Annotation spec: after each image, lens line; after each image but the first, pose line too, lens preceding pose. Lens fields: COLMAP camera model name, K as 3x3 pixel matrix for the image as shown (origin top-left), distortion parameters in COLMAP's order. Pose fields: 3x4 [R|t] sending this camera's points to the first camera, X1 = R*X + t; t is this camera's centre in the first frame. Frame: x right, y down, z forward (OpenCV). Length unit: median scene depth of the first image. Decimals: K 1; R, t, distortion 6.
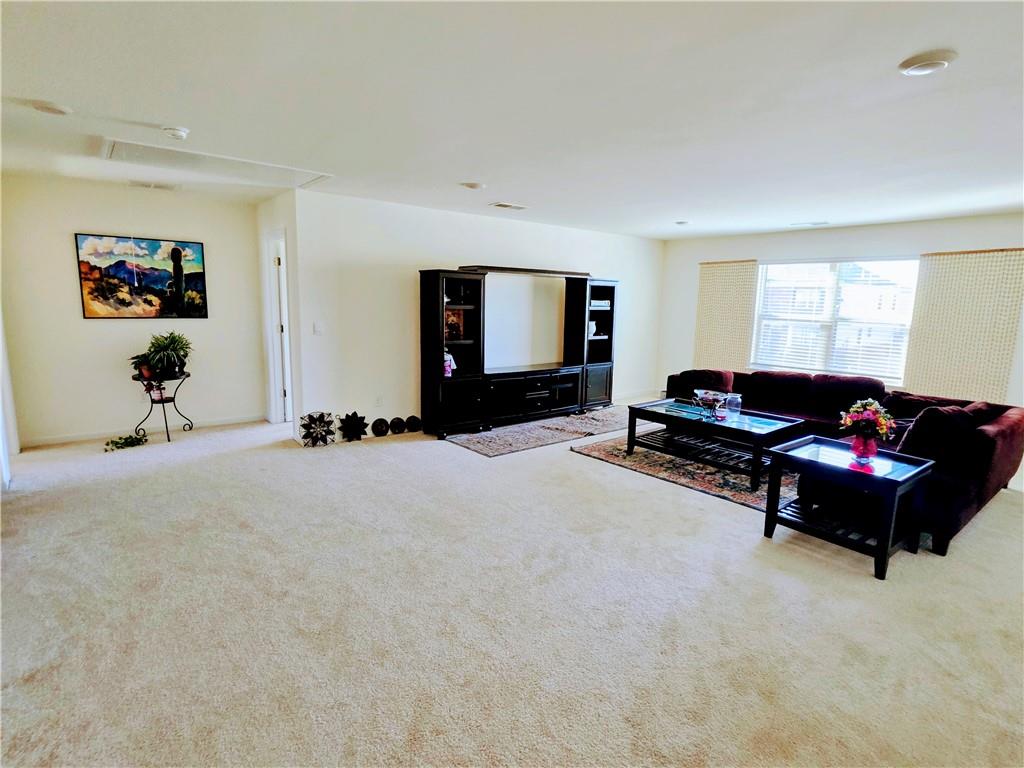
lens RADIAL K [[530.2, 0, 516.5], [0, 530.2, 386.3], [0, 0, 1]] dist [0.000653, 0.000883]
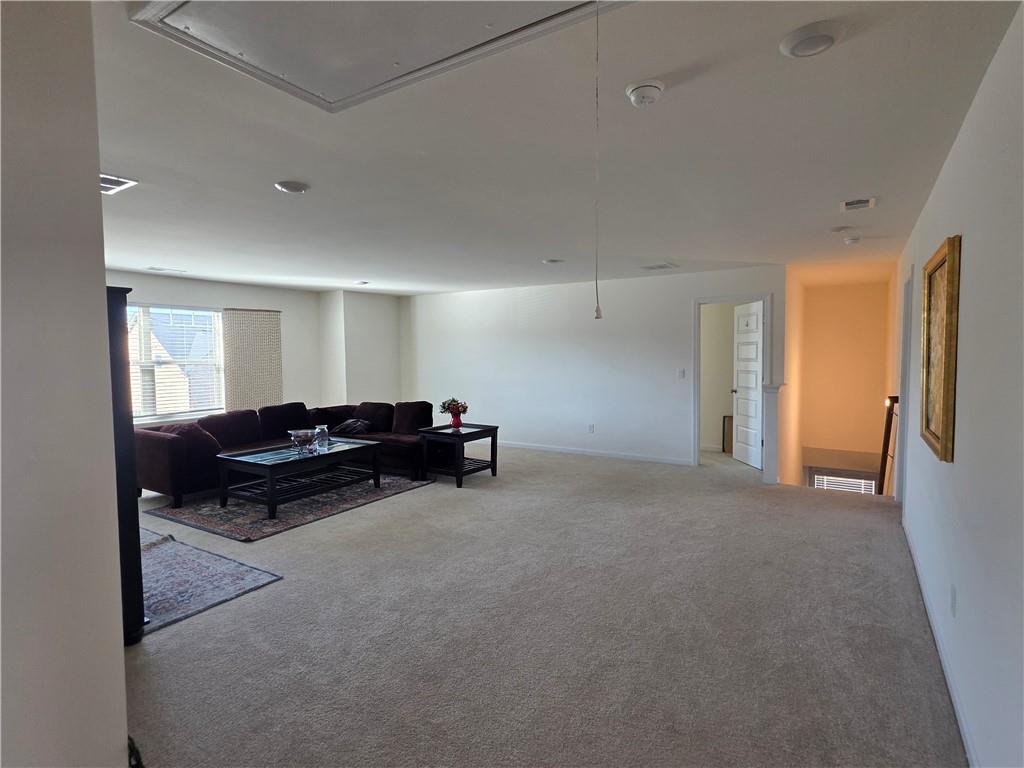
lens RADIAL K [[530.2, 0, 513.0], [0, 530.2, 379.4], [0, 0, 1]] dist [0.000653, 0.000883]
pose [[-0.317638, -0.072420, 0.945442, -0.655475], [0.145960, 0.981461, 0.124217, -0.135757], [-0.936911, 0.177453, -0.301179, 0.747345]]
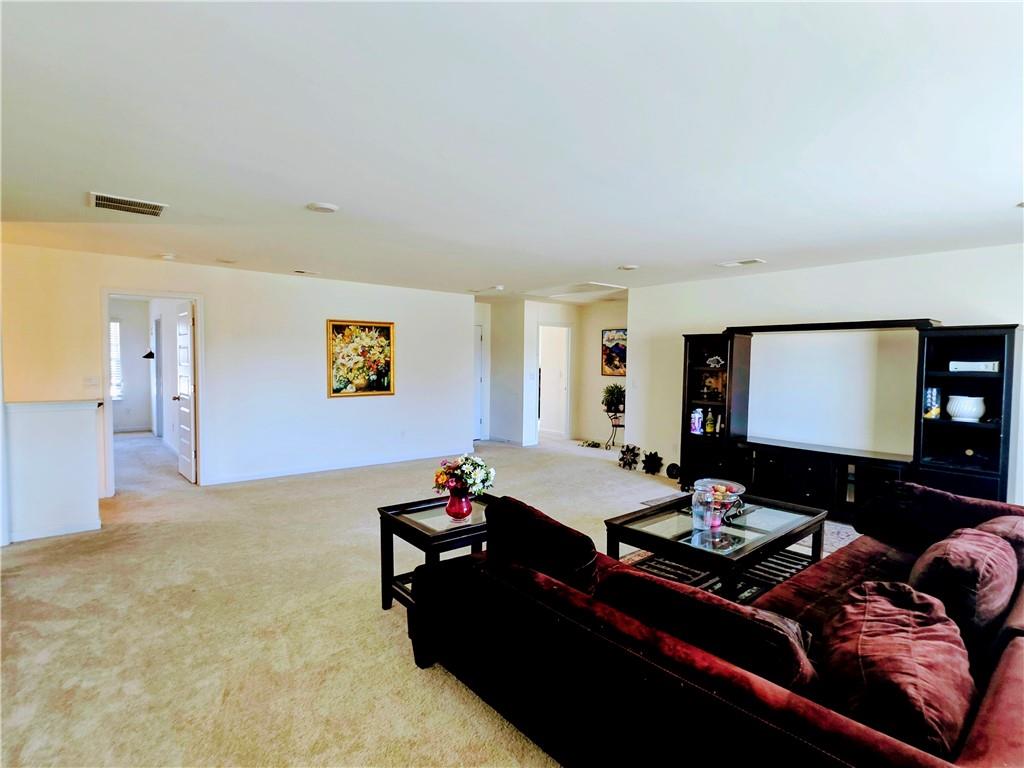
lens RADIAL K [[530.2, 0, 515.9], [0, 530.2, 384.9], [0, 0, 1]] dist [0.000653, 0.000883]
pose [[0.021232, 0.027099, -0.999407, 0.994278], [-0.168794, 0.985380, 0.023133, -0.085917], [0.985423, 0.168202, 0.025495, 0.656019]]
